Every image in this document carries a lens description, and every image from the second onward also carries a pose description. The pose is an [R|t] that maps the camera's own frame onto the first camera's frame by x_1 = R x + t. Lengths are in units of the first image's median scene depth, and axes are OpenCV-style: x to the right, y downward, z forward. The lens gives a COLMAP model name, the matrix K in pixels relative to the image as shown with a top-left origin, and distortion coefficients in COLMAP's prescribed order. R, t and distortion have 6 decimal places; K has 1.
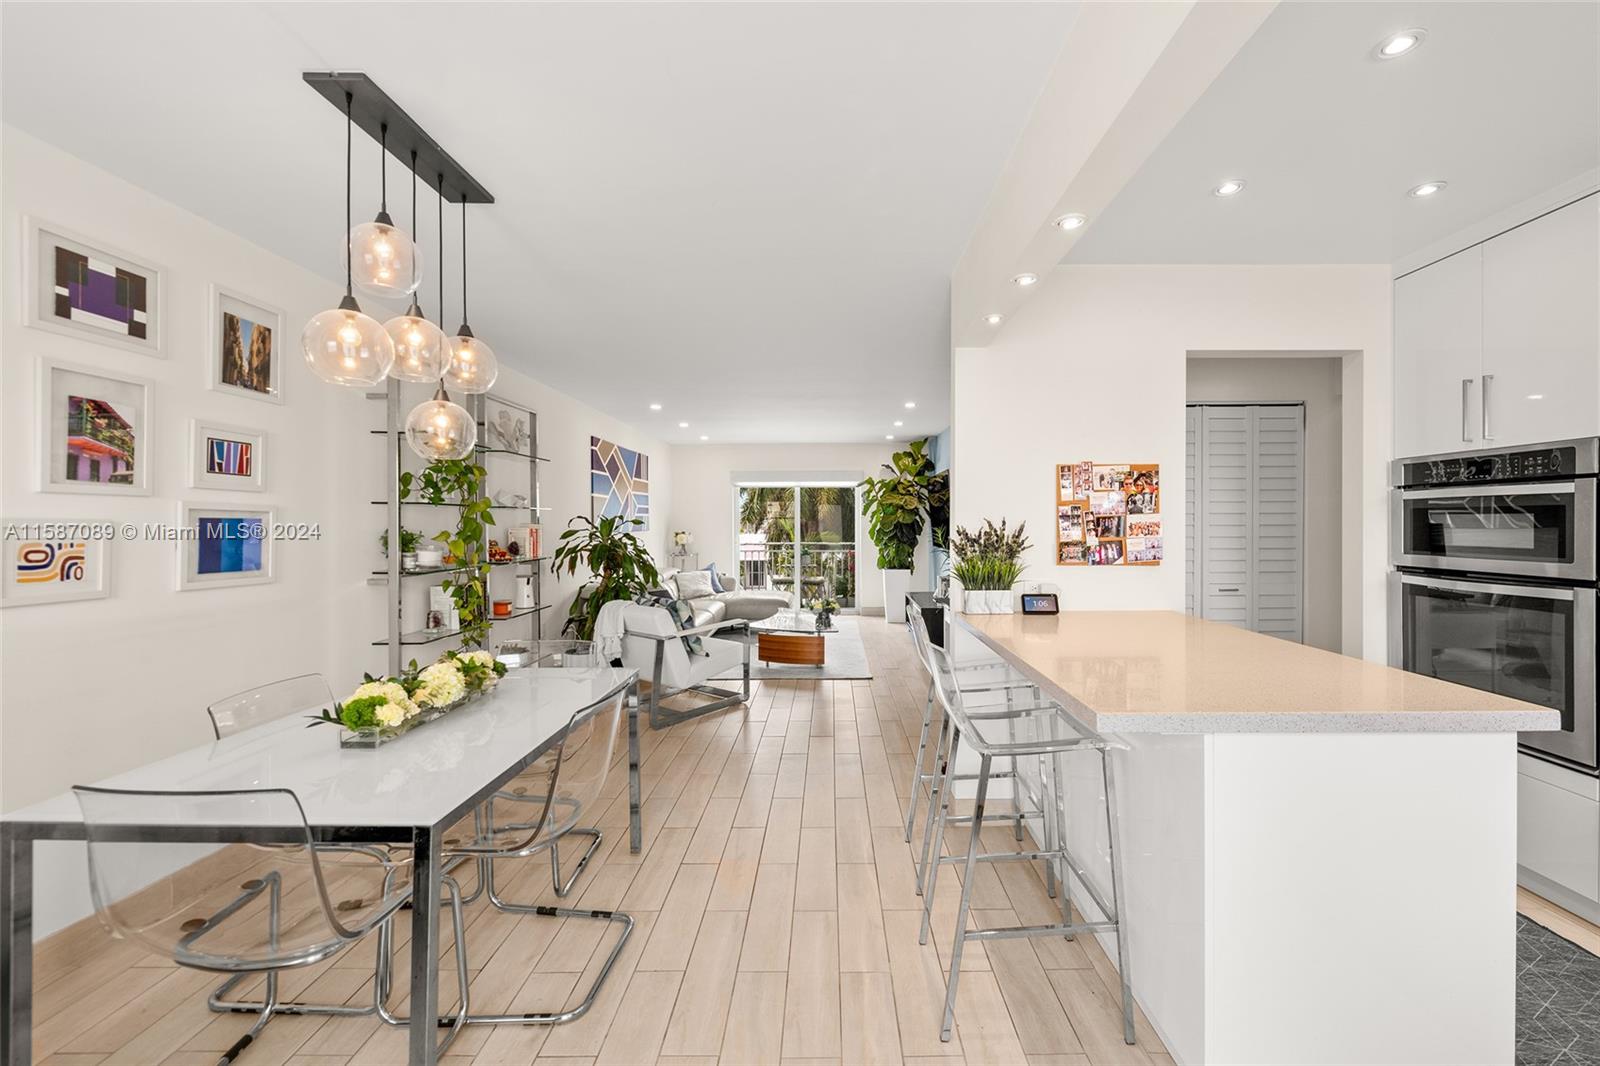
lens RADIAL K [[661.5, 0, 835.0], [0, 661.5, 521.8], [0, 0, 1]] dist [-0.000191, -0.000109]
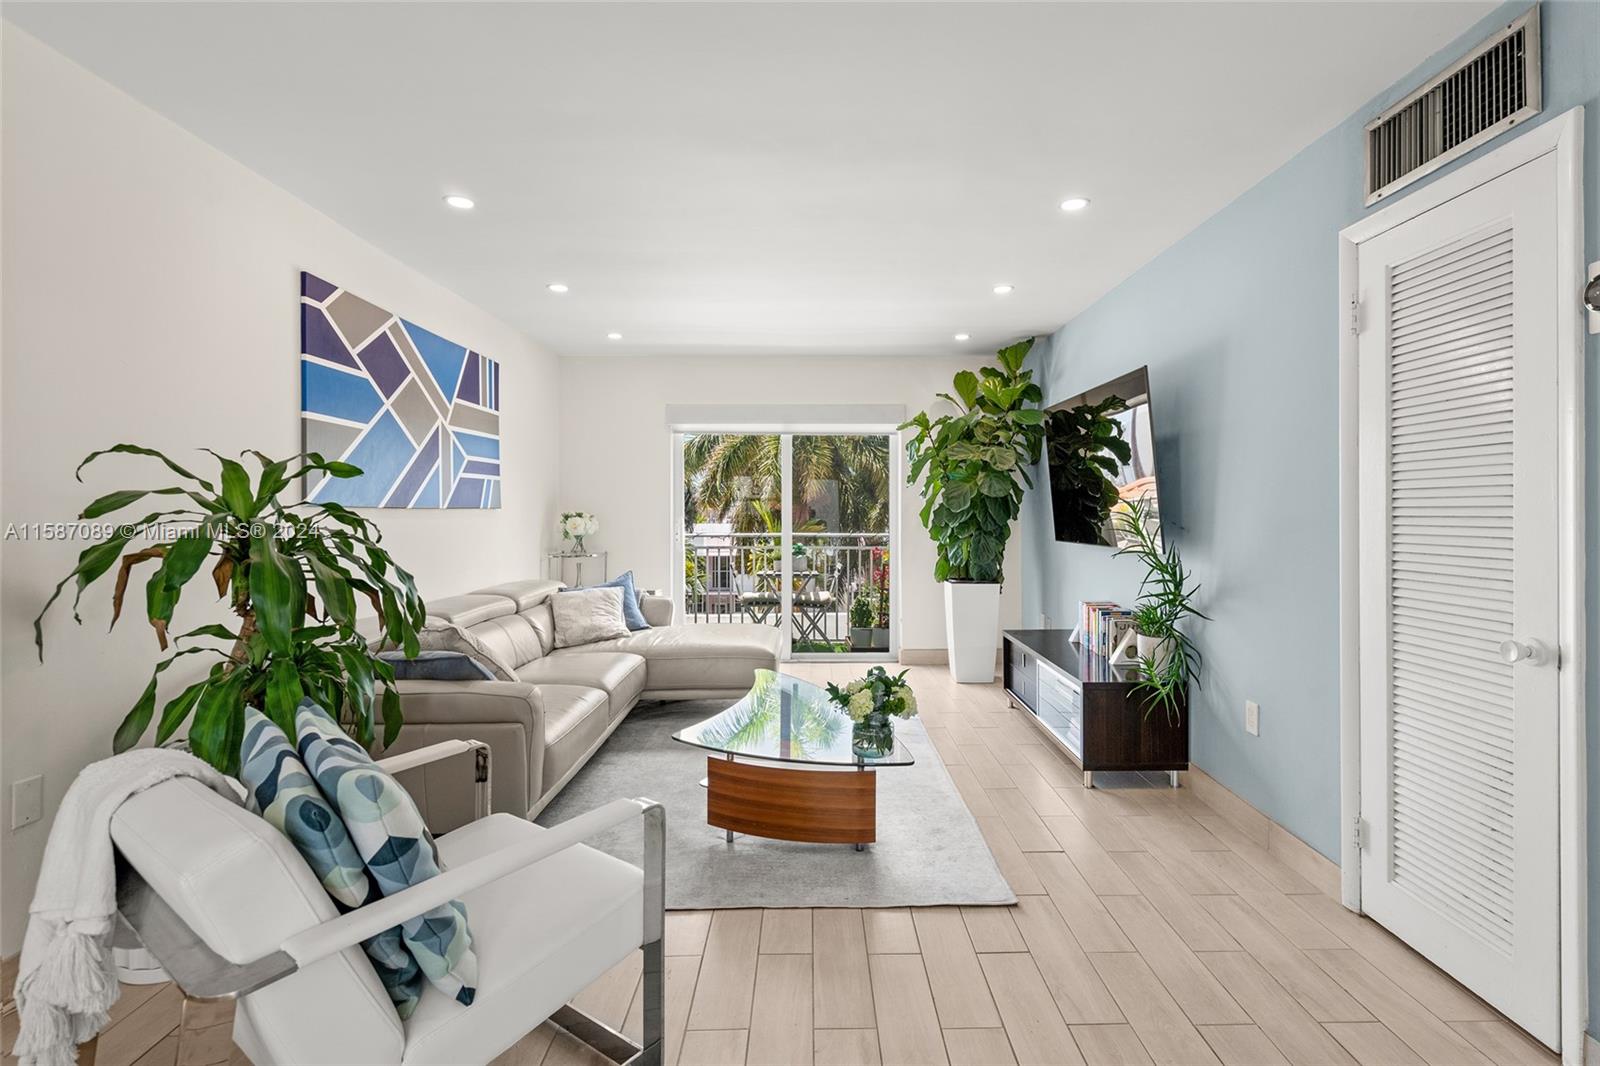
lens RADIAL K [[757.8, 0, 825.7], [0, 757.8, 510.5], [0, 0, 1]] dist [0.011657, -0.004414]
pose [[0.999855, 0.001912, 0.016931, -0.037618], [-0.001909, 0.999998, -0.000145, 0.013346], [-0.016931, 0.000112, 0.999857, 0.387581]]
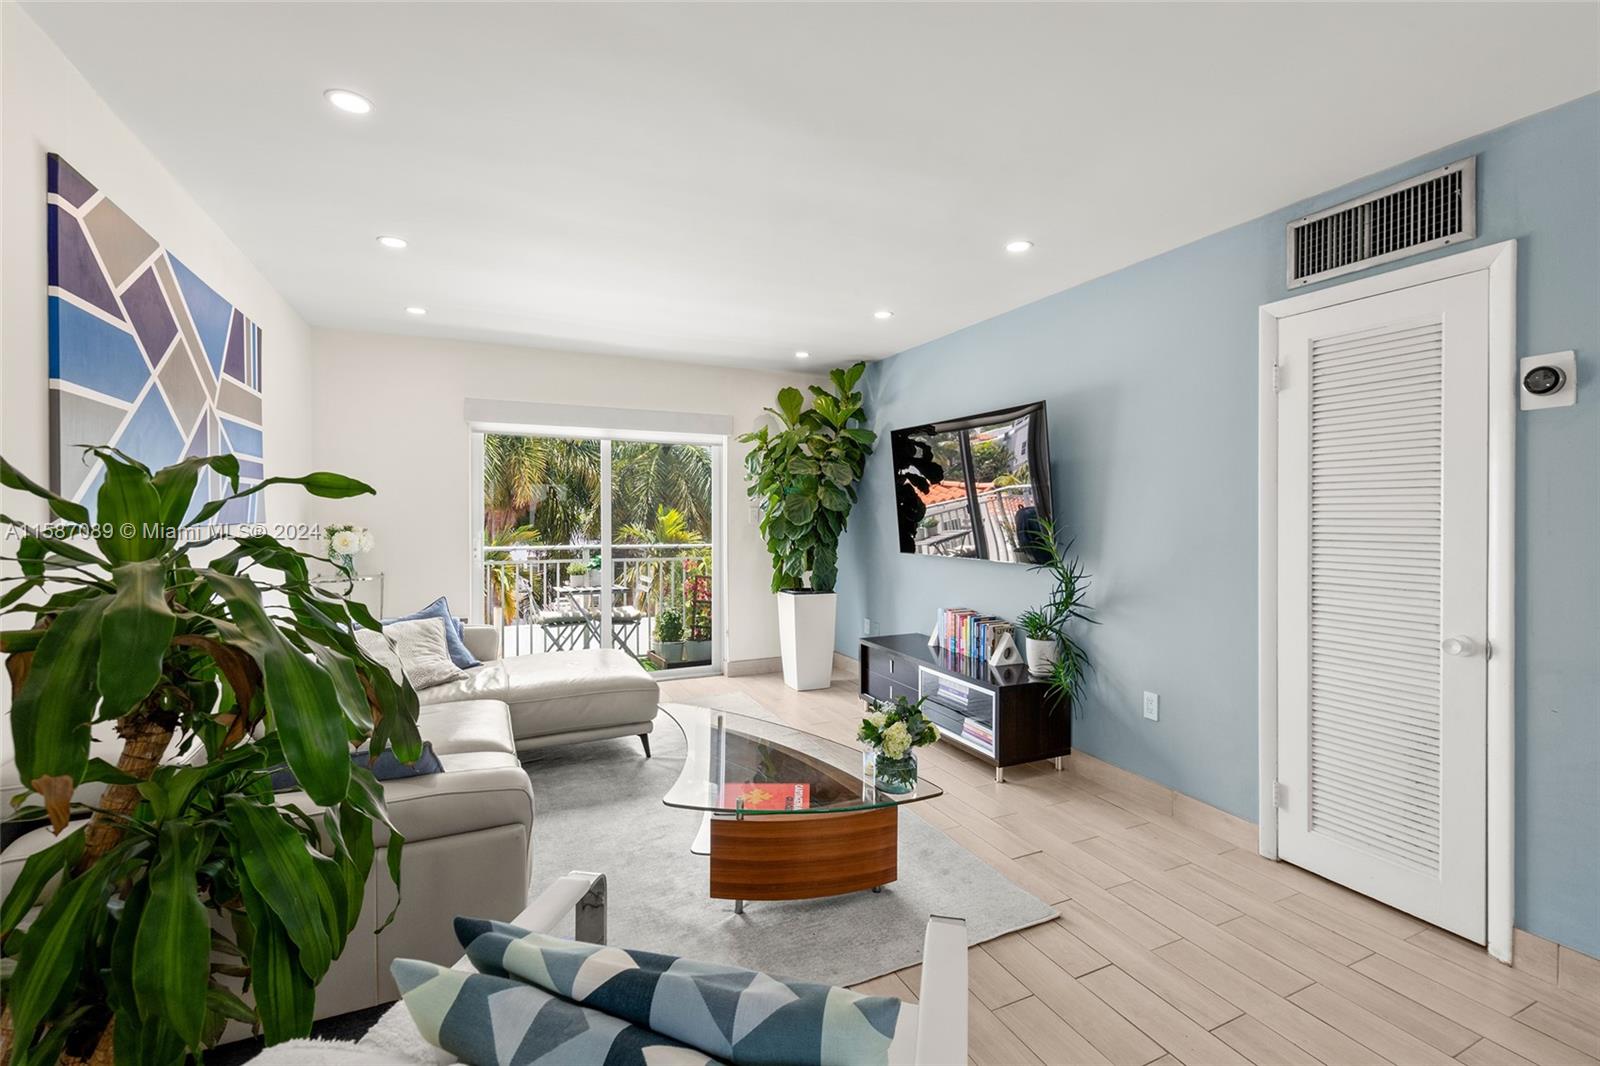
lens RADIAL K [[711.3, 0, 814.2], [0, 711.3, 517.0], [0, 0, 1]] dist [0.010813, 0.000067]
pose [[0.900907, 0.004650, 0.433986, -0.164922], [-0.006821, 0.999971, 0.003445, 0.005585], [-0.433958, -0.006064, 0.900913, 0.461035]]
